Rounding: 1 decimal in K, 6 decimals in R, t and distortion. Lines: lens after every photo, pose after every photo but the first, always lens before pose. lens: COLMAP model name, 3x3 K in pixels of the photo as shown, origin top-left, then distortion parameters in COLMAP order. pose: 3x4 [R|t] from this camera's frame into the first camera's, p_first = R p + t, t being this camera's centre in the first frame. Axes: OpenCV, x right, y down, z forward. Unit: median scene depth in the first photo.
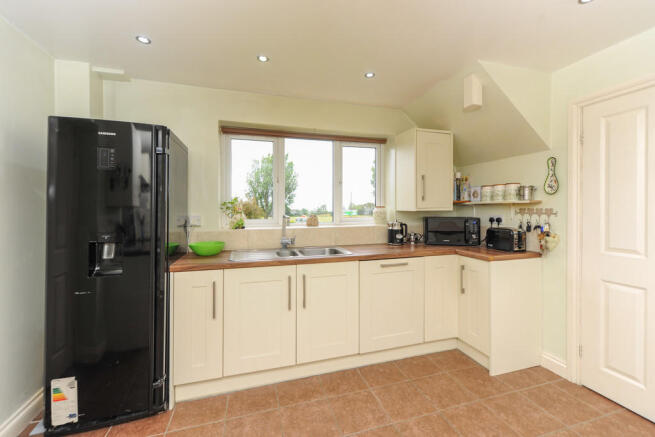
lens RADIAL K [[268.8, 0, 328.6], [0, 268.8, 204.0], [0, 0, 1]] dist [-0.000345, -0.000369]
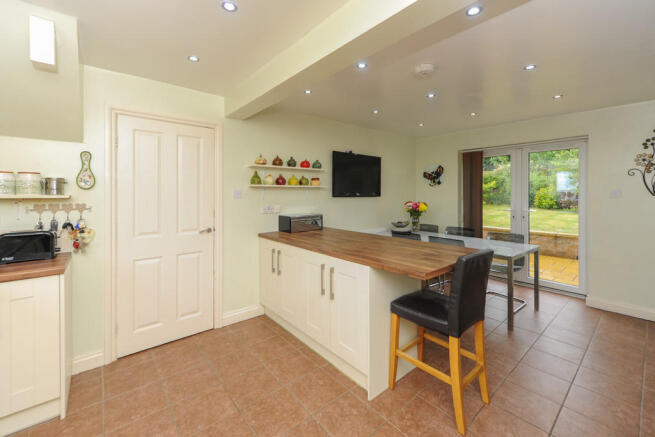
lens RADIAL K [[269.8, 0, 326.7], [0, 269.8, 195.6], [0, 0, 1]] dist [0.000507, -0.000023]
pose [[-0.399470, 0.002844, 0.916742, -0.389689], [-0.005395, 0.999971, -0.005453, -0.011667], [-0.916731, -0.007125, -0.399442, 0.556203]]
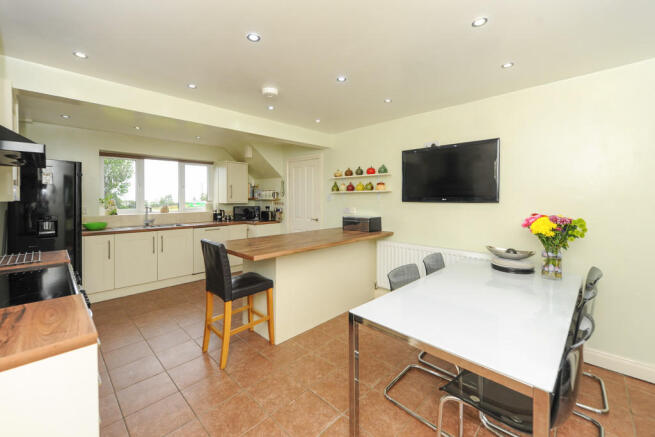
lens RADIAL K [[268.8, 0, 328.6], [0, 268.8, 204.0], [0, 0, 1]] dist [-0.000345, -0.000369]
pose [[0.868693, -0.008427, 0.495279, -0.001653], [-0.008715, 0.999440, 0.032292, -0.043246], [-0.495274, -0.032368, 0.868133, -1.210599]]
